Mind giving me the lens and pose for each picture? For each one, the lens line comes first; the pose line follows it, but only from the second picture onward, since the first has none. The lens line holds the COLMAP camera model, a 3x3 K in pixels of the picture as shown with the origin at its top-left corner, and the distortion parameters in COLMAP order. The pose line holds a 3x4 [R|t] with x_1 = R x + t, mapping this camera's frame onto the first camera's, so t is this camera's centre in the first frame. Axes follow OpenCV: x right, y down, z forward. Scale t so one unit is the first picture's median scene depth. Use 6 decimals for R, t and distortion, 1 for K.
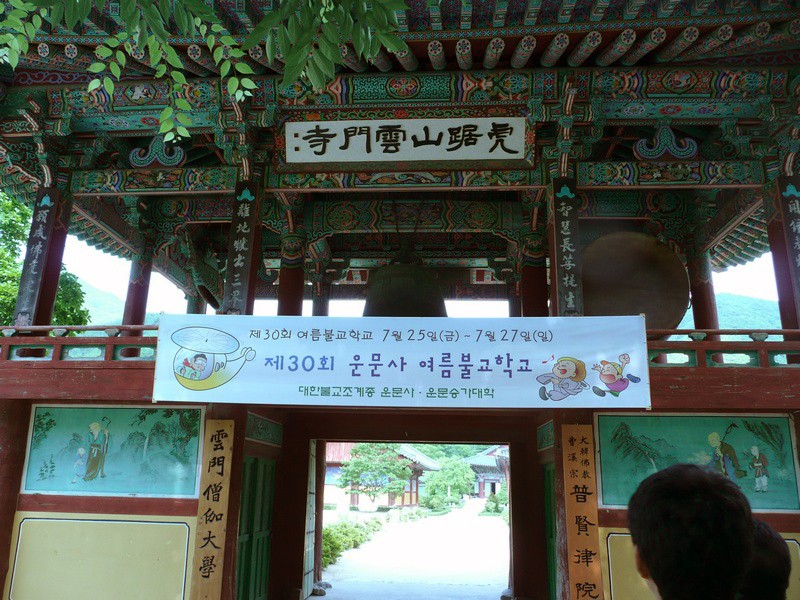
lens RADIAL K [[699.5, 0, 400.0], [0, 699.5, 300.0], [0, 0, 1]] dist [-0.008909, -0.013484]
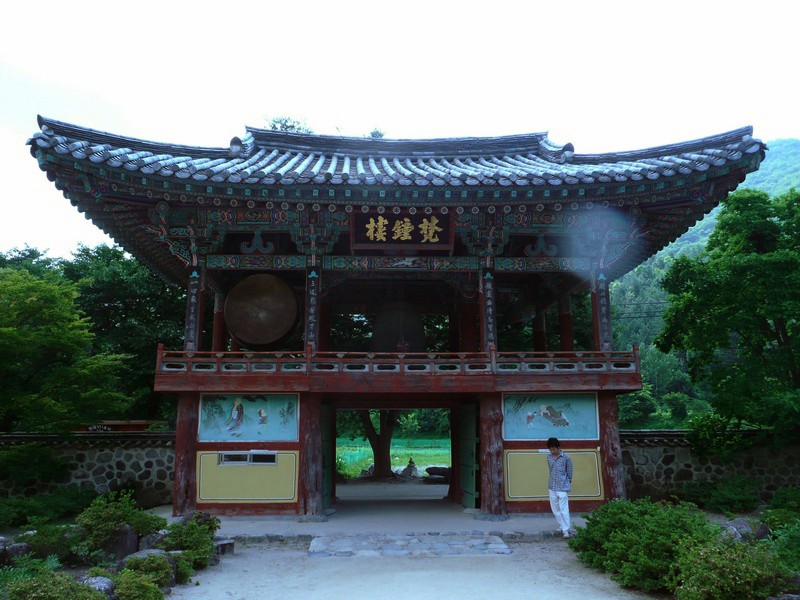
lens RADIAL K [[699.5, 0, 400.0], [0, 699.5, 300.0], [0, 0, 1]] dist [-0.008909, -0.013484]
pose [[0.987676, 0.014767, 0.155815, -0.280760], [-0.016590, 0.999808, 0.010402, -0.105677], [-0.155631, -0.012858, 0.987732, -0.785529]]
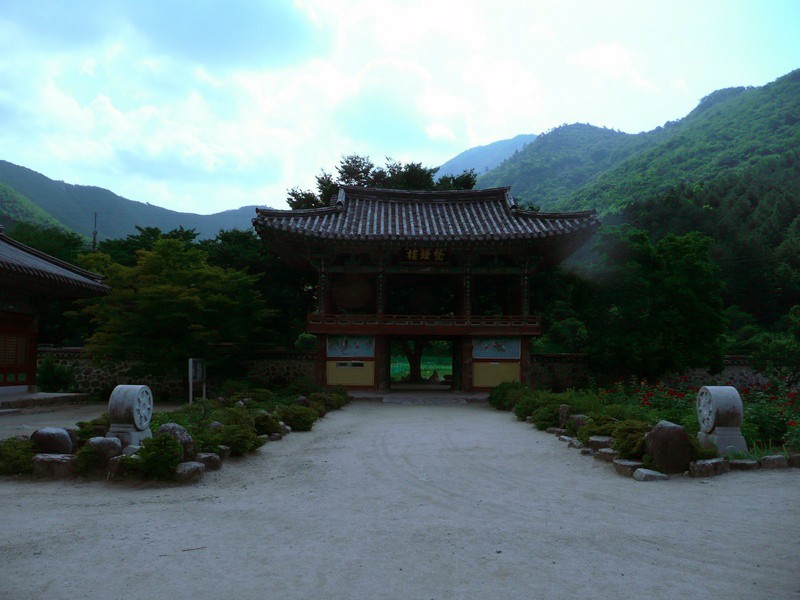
lens RADIAL K [[699.5, 0, 400.0], [0, 699.5, 300.0], [0, 0, 1]] dist [-0.008909, -0.013484]
pose [[0.994414, 0.007010, 0.105318, -0.506972], [-0.020395, 0.991749, 0.126565, -0.491557], [-0.103562, -0.128006, 0.986352, -2.604454]]
